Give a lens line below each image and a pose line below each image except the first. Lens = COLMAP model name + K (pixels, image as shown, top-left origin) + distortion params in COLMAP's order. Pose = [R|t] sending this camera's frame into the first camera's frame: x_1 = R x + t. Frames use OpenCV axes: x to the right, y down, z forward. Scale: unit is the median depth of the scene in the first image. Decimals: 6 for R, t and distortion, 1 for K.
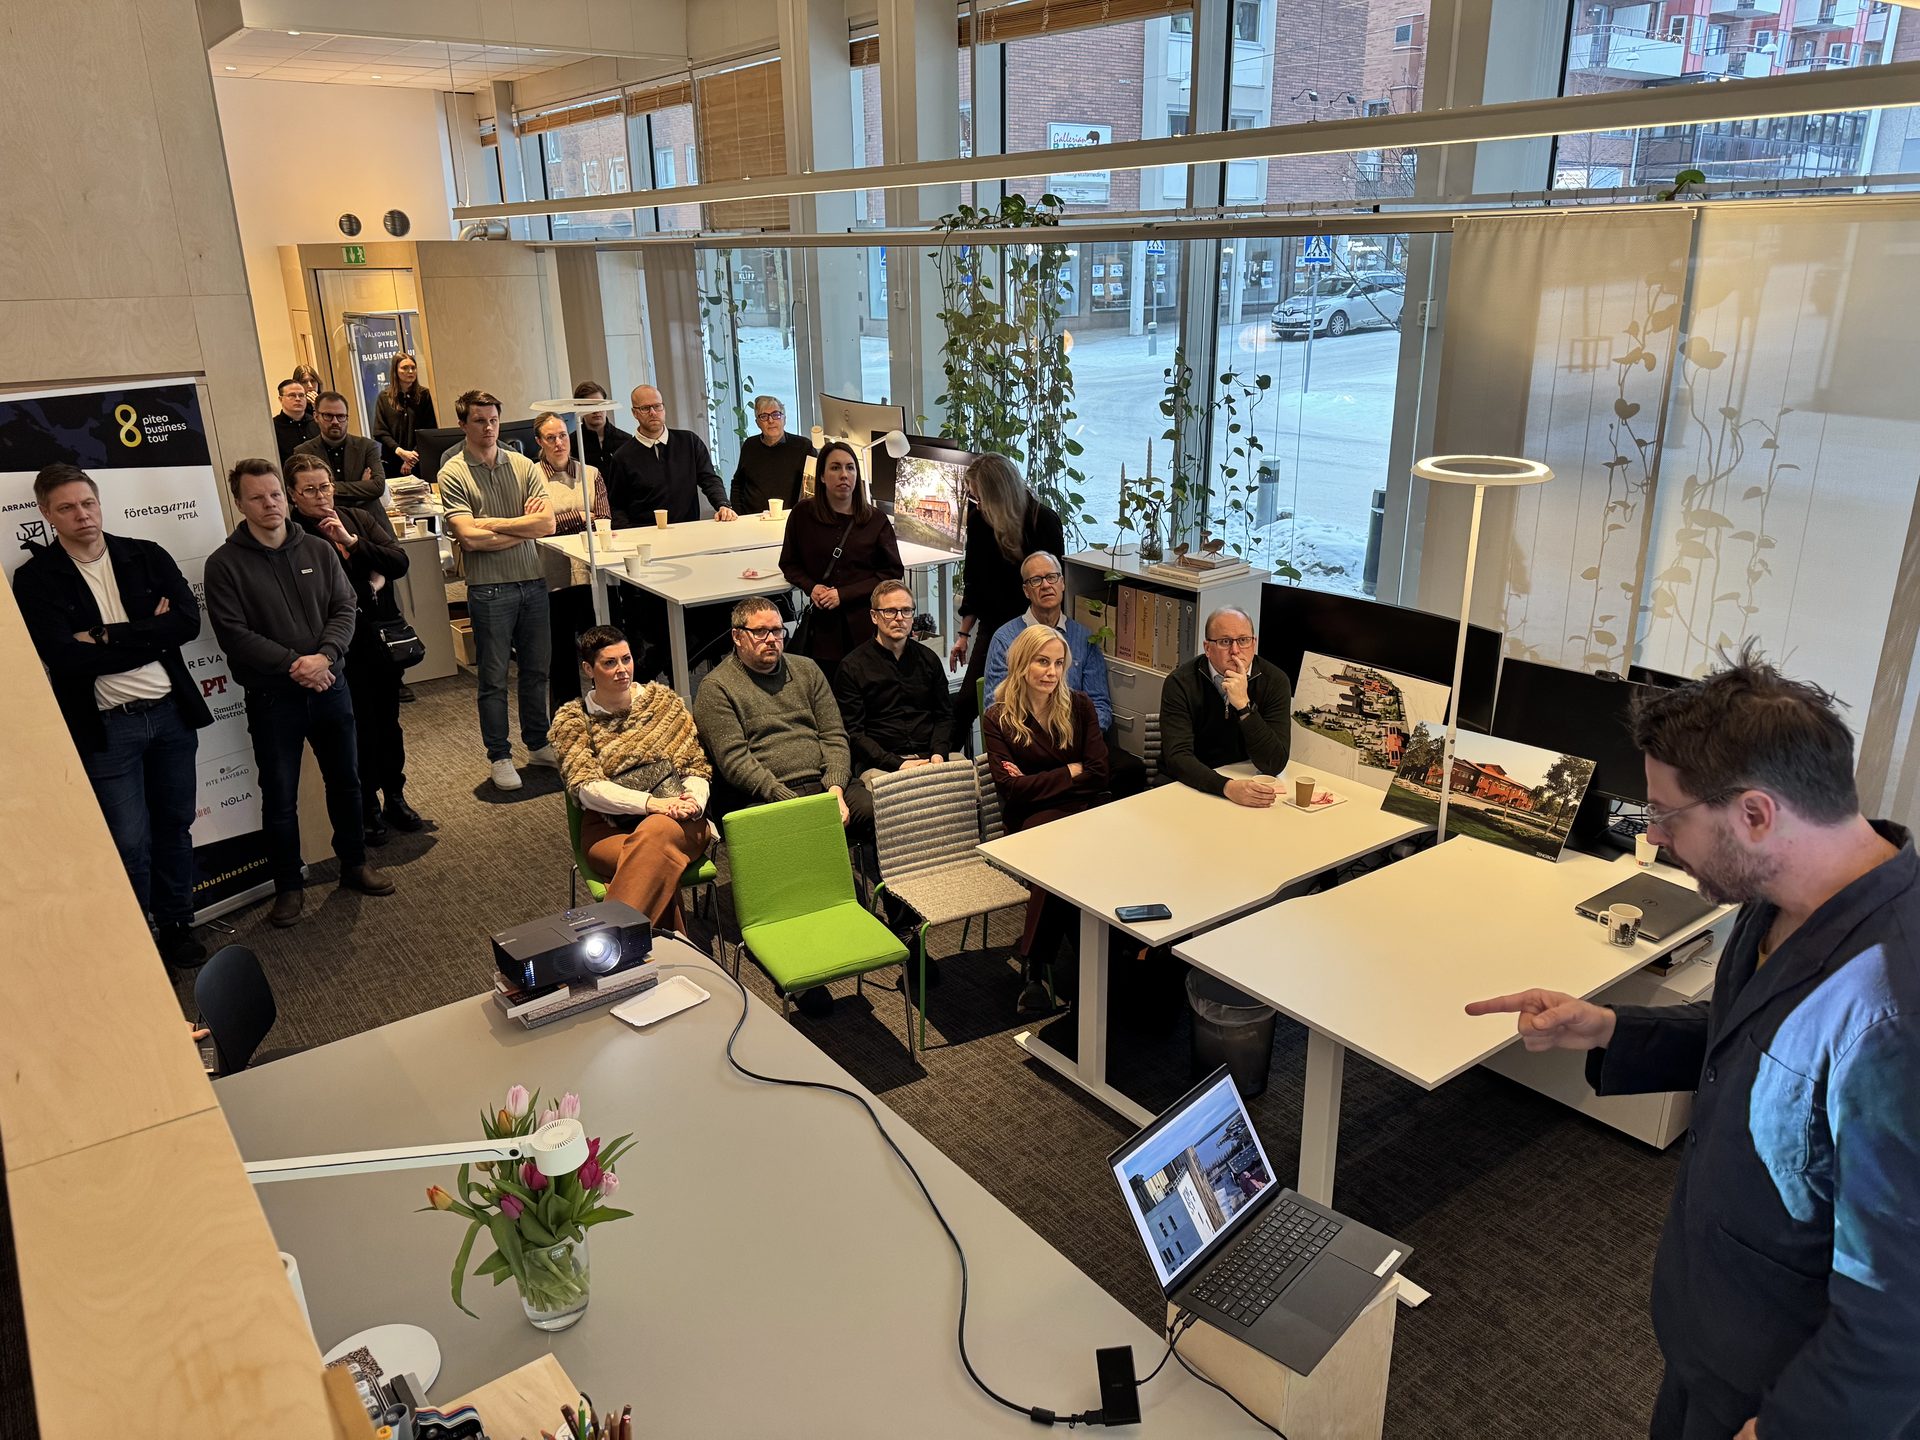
lens RADIAL K [[1338.2, 0, 967.4], [0, 1338.2, 724.5], [0, 0, 1]] dist [0.152522, -0.248982]
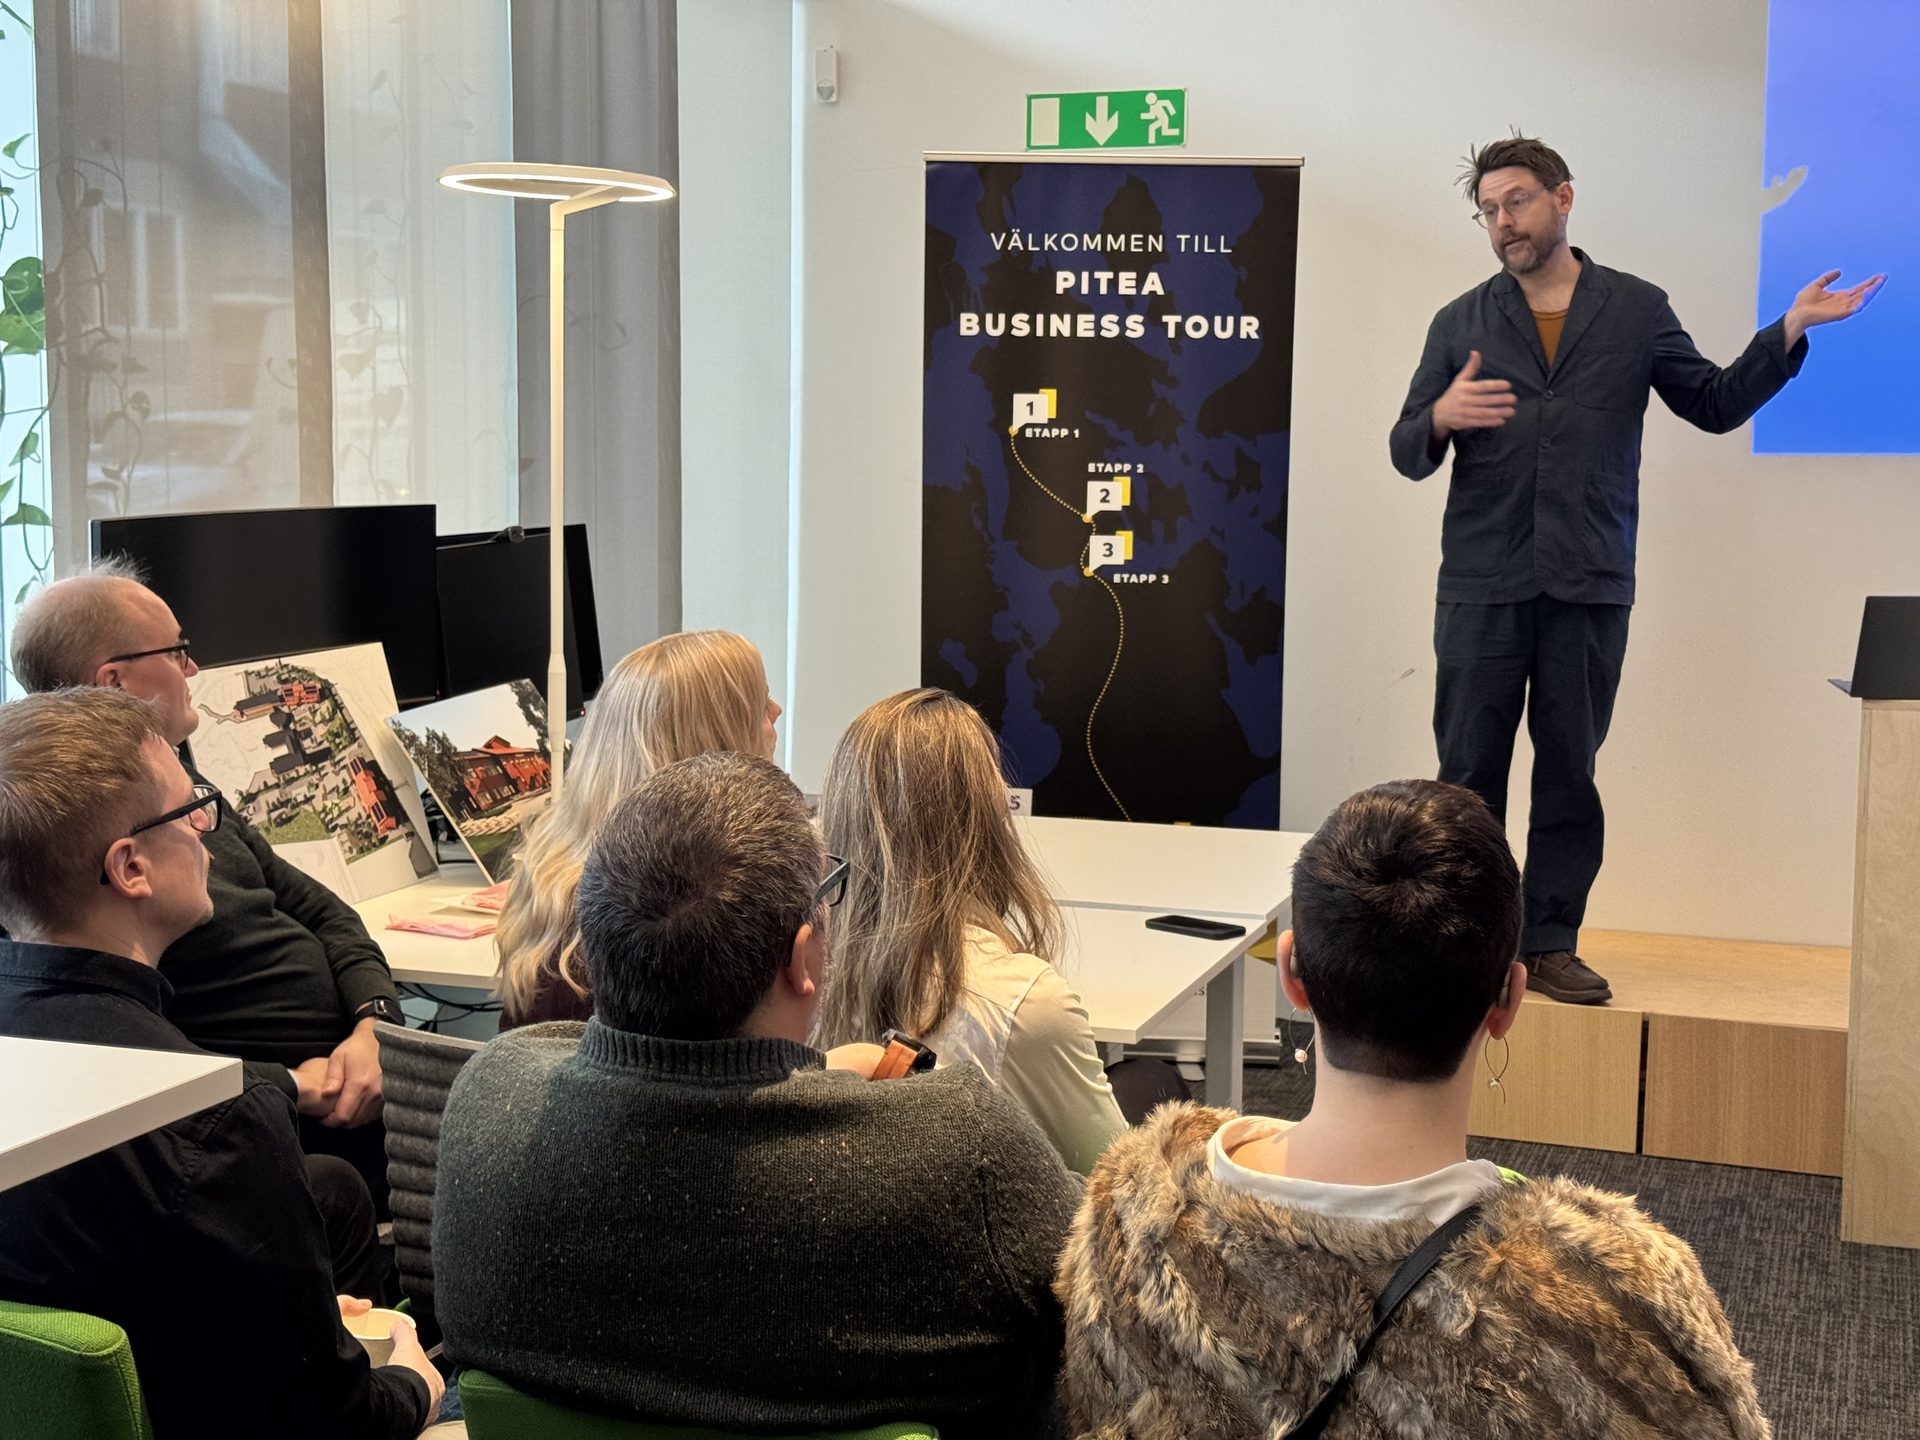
lens RADIAL K [[2678.9, 0, 965.1], [0, 2678.9, 718.0], [0, 0, 1]] dist [0.173878, -0.195995]
pose [[-0.566265, -0.092651, 0.818999, -0.498334], [0.258548, 0.923541, 0.283241, -0.194084], [-0.782622, 0.372140, -0.499014, 1.140057]]
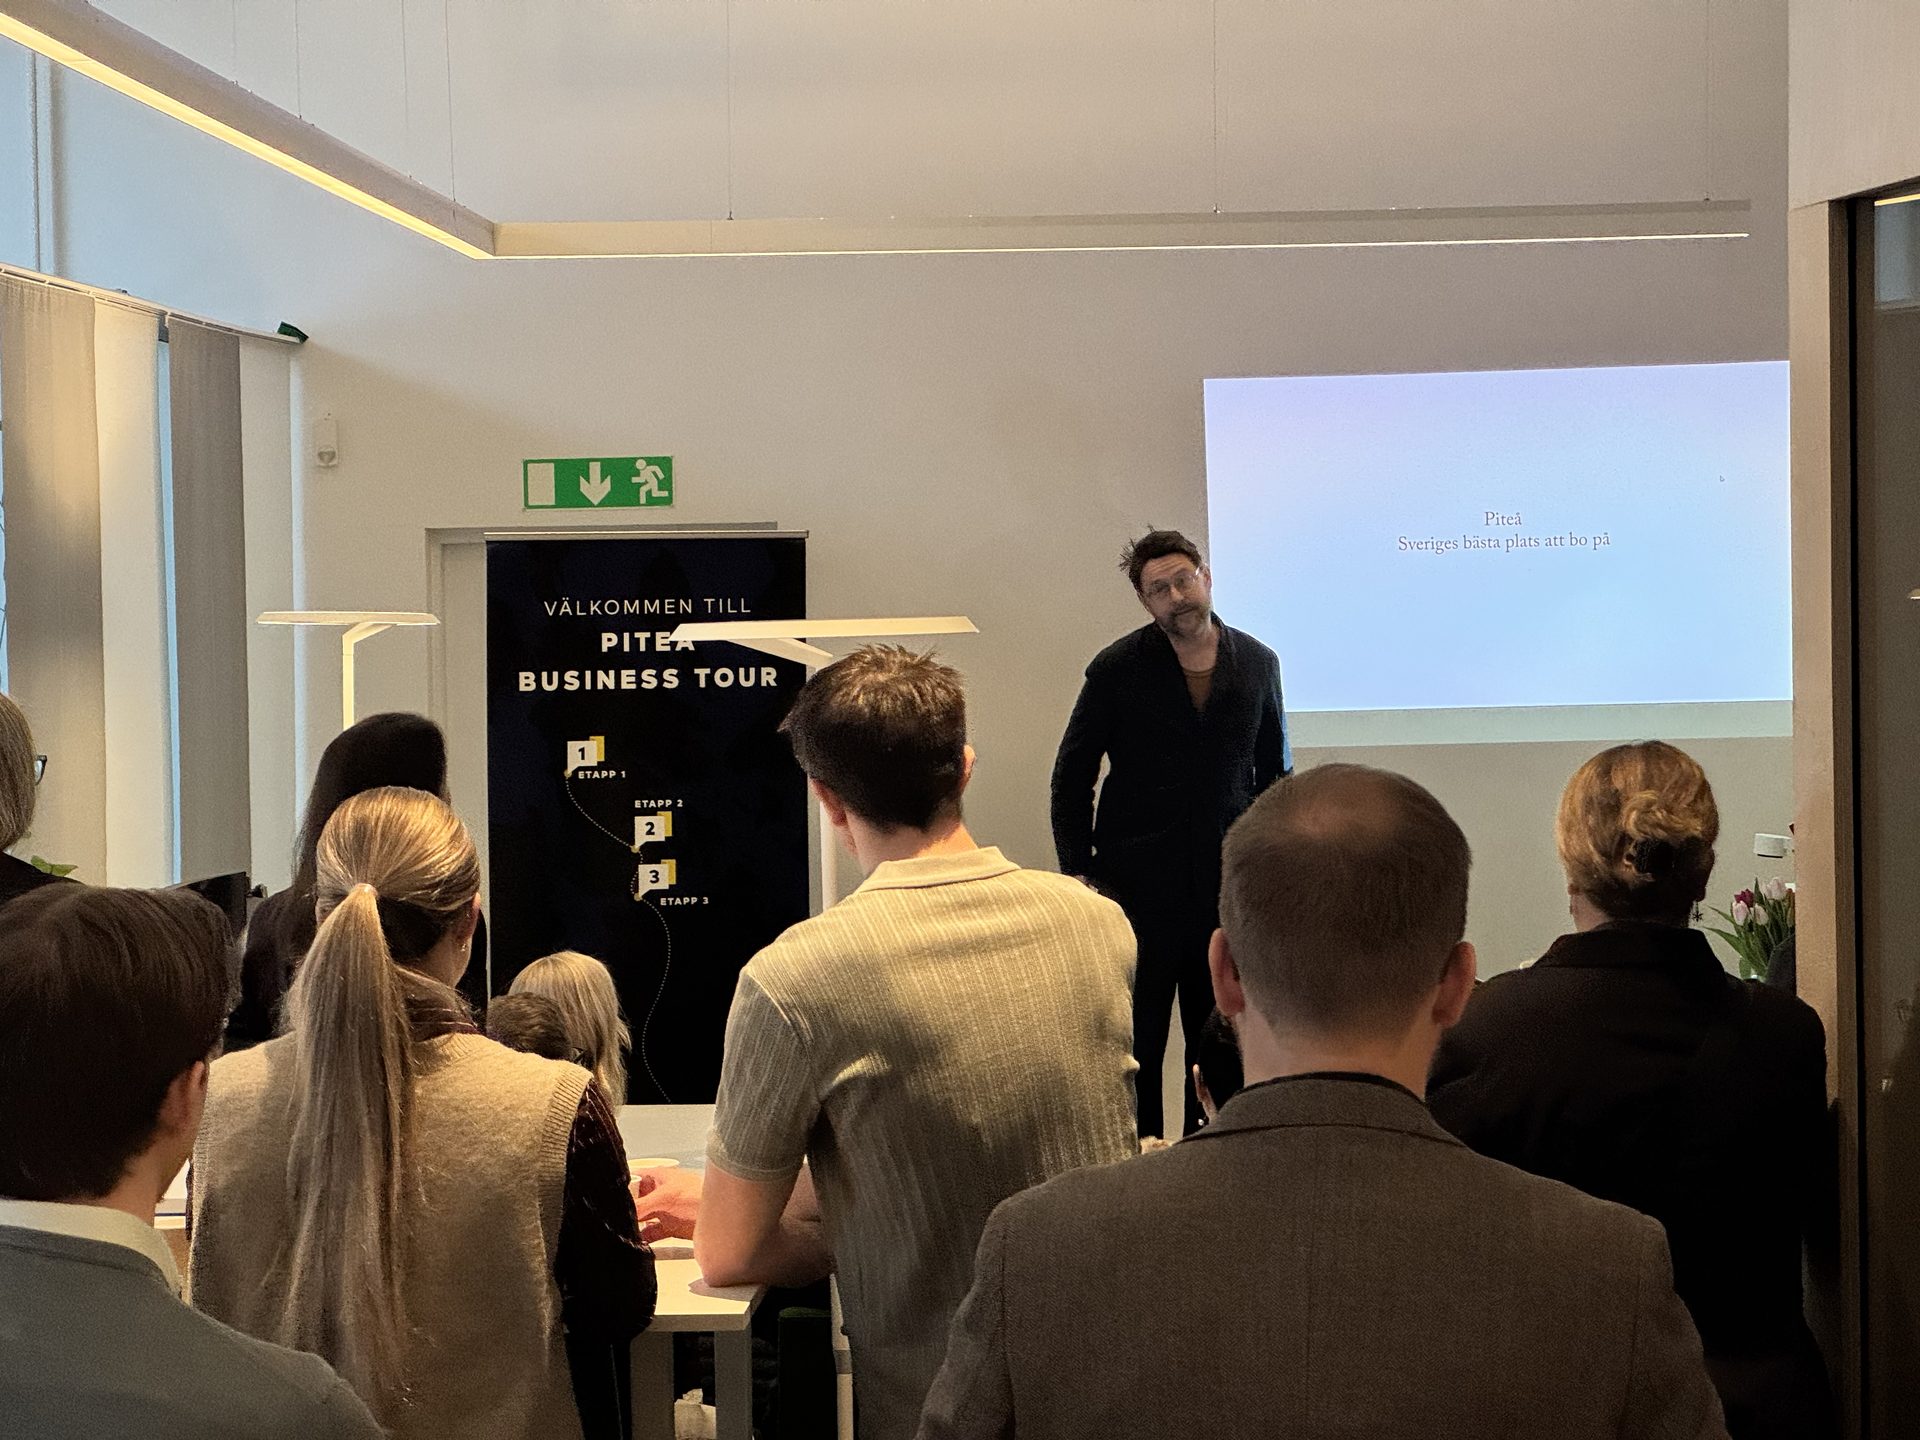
lens RADIAL K [[4158.3, 0, 994.1], [0, 4158.3, 713.5], [0, 0, 1]] dist [-0.354331, 7.283441]
pose [[-0.782363, 0.002593, 0.622818, -0.944164], [0.220198, 0.936560, 0.272706, -0.495425], [-0.582599, 0.350498, -0.733300, 1.819641]]
